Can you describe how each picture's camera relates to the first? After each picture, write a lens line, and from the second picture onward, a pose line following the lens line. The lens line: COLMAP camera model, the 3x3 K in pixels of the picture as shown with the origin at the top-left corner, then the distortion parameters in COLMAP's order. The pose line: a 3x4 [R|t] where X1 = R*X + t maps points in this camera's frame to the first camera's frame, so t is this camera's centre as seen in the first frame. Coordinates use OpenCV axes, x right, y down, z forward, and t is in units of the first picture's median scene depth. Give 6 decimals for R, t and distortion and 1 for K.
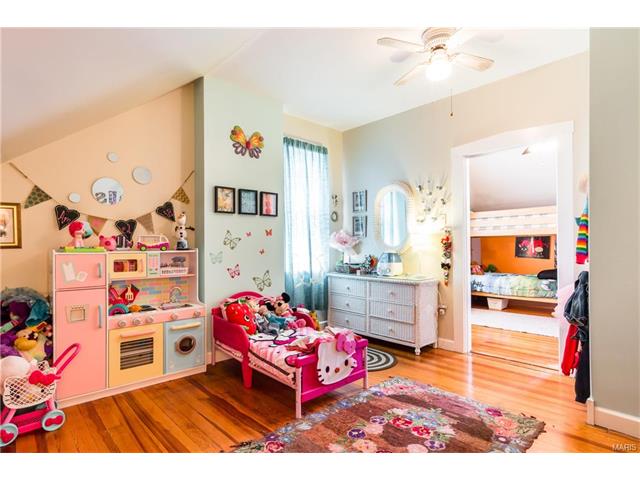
lens RADIAL K [[332.1, 0, 322.7], [0, 332.1, 248.4], [0, 0, 1]] dist [0.003849, -0.001371]
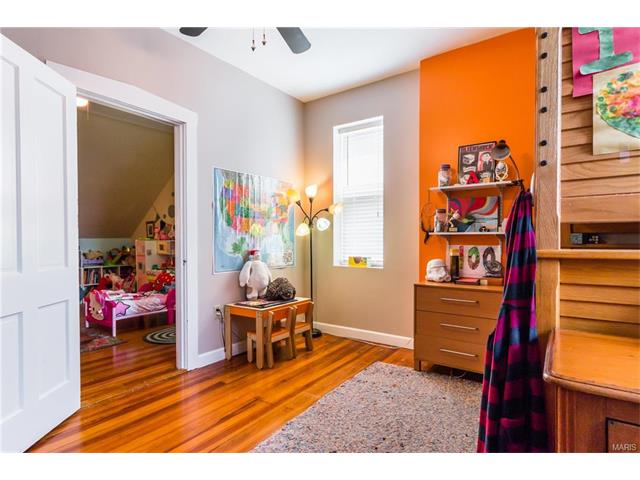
lens RADIAL K [[332.1, 0, 318.6], [0, 332.1, 245.5], [0, 0, 1]] dist [0.003849, -0.001371]
pose [[0.211112, 0.020995, -0.977236, 1.338999], [-0.003313, 0.999779, 0.020764, -0.004901], [0.977456, -0.001146, 0.211135, 1.232931]]
